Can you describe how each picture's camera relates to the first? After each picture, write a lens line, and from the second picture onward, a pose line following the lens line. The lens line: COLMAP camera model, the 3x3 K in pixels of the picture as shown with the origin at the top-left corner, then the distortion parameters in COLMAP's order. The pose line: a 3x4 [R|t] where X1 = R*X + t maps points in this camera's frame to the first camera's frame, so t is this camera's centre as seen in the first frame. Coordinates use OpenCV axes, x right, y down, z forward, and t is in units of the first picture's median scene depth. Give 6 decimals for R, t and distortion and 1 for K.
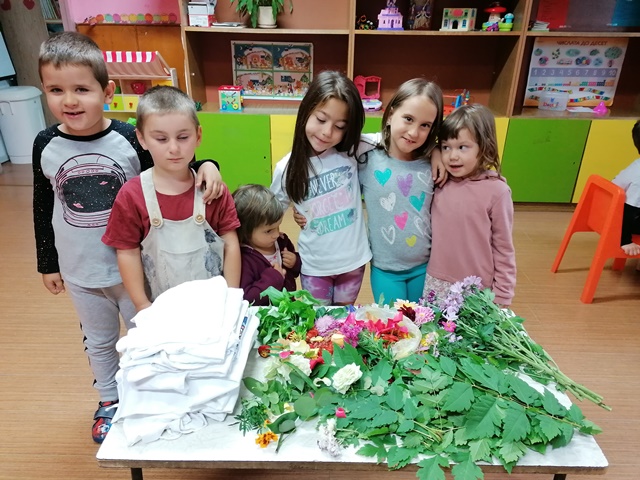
lens RADIAL K [[477.6, 0, 320.8], [0, 477.6, 242.6], [0, 0, 1]] dist [0.093316, -0.104968]
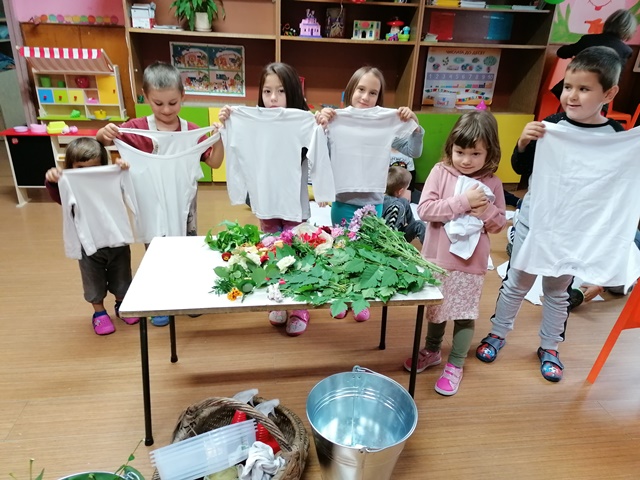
lens RADIAL K [[477.6, 0, 320.8], [0, 477.6, 242.6], [0, 0, 1]] dist [0.093316, -0.104968]
pose [[0.989352, -0.031536, 0.142083, -0.014531], [0.033643, 0.999356, -0.012448, 0.074286], [-0.141599, 0.017095, 0.989777, -0.155277]]
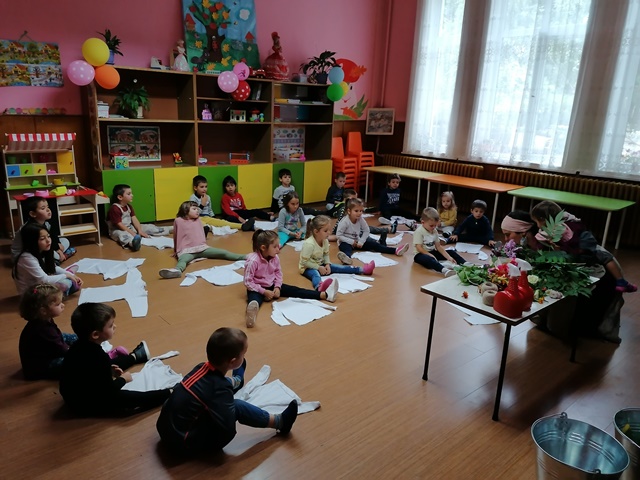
lens RADIAL K [[477.6, 0, 320.8], [0, 477.6, 242.6], [0, 0, 1]] dist [0.093316, -0.104968]
pose [[0.741368, -0.165277, 0.650428, -0.768714], [0.253205, 0.966455, -0.043027, 0.183701], [-0.621499, 0.196590, 0.758348, -0.526998]]
